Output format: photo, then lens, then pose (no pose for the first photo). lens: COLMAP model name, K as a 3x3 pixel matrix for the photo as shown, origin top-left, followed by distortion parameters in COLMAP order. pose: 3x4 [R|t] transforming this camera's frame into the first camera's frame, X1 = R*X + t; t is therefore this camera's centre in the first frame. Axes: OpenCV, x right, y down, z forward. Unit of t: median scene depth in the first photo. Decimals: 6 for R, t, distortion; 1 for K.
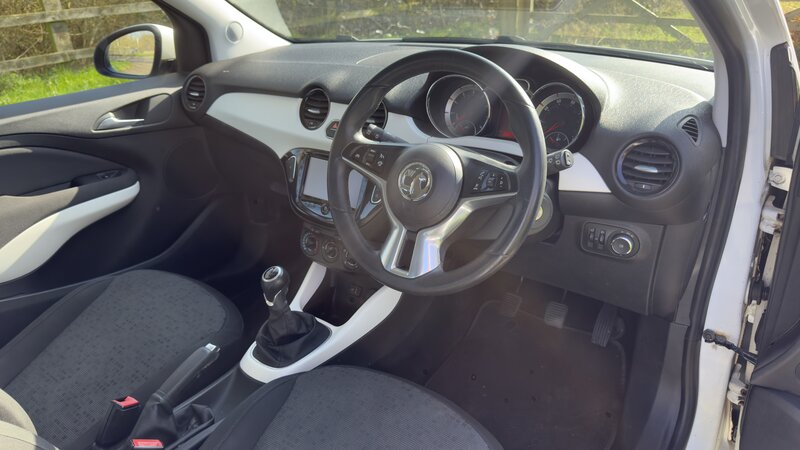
lens RADIAL K [[553.6, 0, 397.0], [0, 553.6, 222.3], [0, 0, 1]] dist [0.005800, -0.004735]
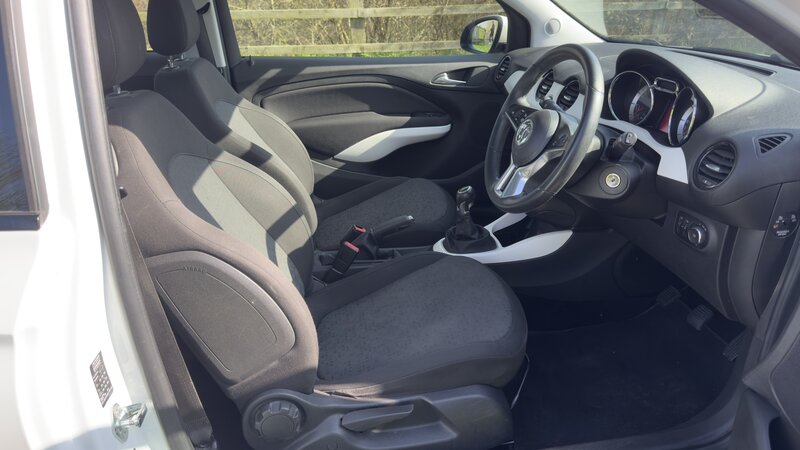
lens RADIAL K [[564.5, 0, 400.2], [0, 564.5, 229.8], [0, 0, 1]] dist [0.039105, -0.051207]
pose [[0.711478, 0.314591, -0.628357, 0.457867], [-0.312186, 0.942609, 0.118440, 0.051804], [0.629555, 0.111897, 0.768856, -0.175485]]
